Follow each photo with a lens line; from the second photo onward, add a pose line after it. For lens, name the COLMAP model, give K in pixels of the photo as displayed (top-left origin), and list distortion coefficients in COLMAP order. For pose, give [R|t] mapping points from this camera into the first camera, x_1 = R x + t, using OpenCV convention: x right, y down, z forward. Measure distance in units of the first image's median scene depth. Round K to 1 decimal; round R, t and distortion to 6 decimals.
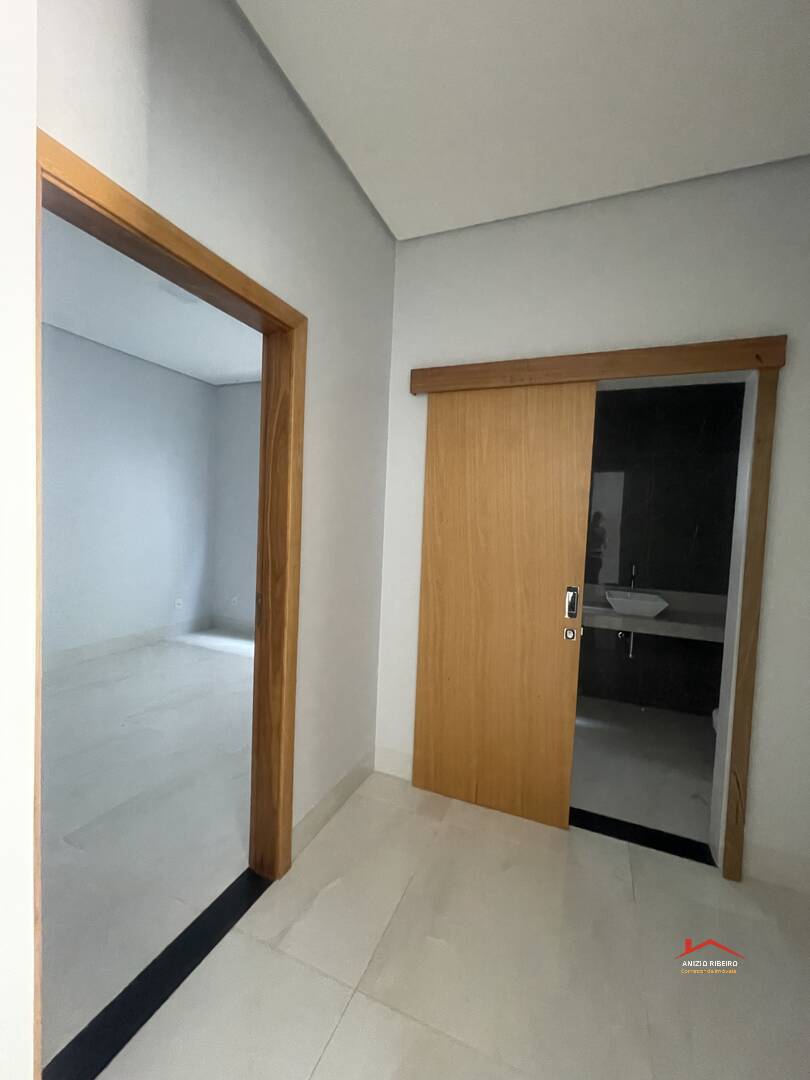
lens RADIAL K [[436.4, 0, 411.7], [0, 436.4, 539.1], [0, 0, 1]] dist [-0.004636, 0.001602]
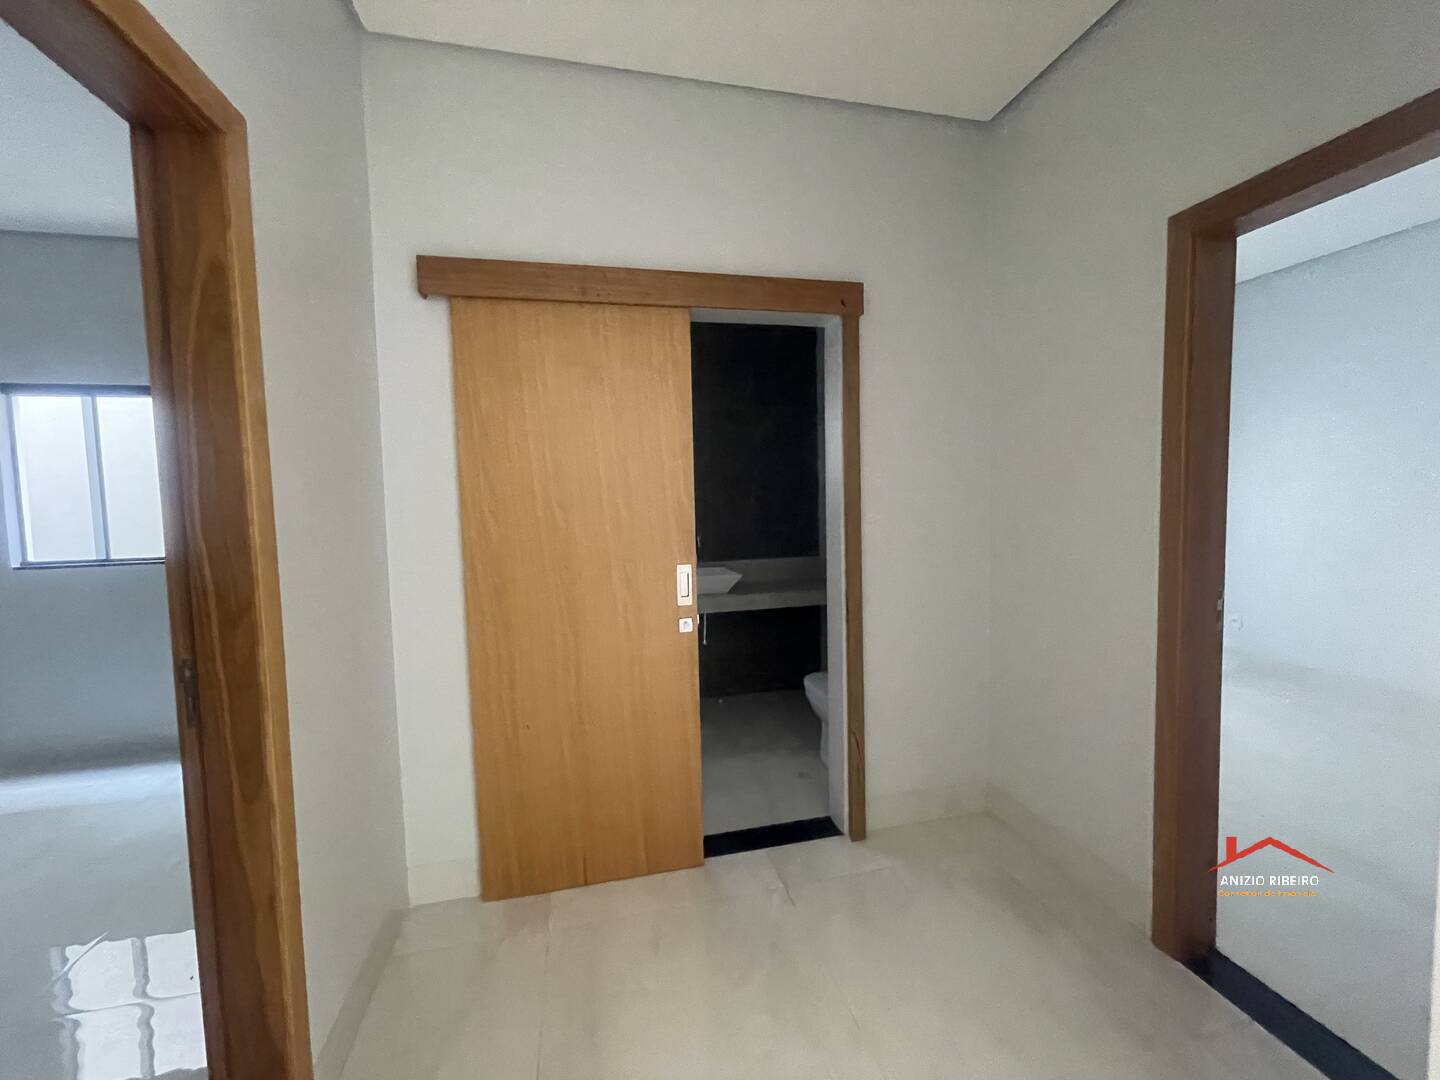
lens RADIAL K [[581.8, 0, 717.0], [0, 581.8, 532.8], [0, 0, 1]] dist [-0.004636, 0.001602]
pose [[0.817470, -0.100114, 0.567203, -0.171124], [0.087592, 0.994932, 0.049369, 0.000718], [-0.569271, 0.009325, 0.822097, 0.087367]]
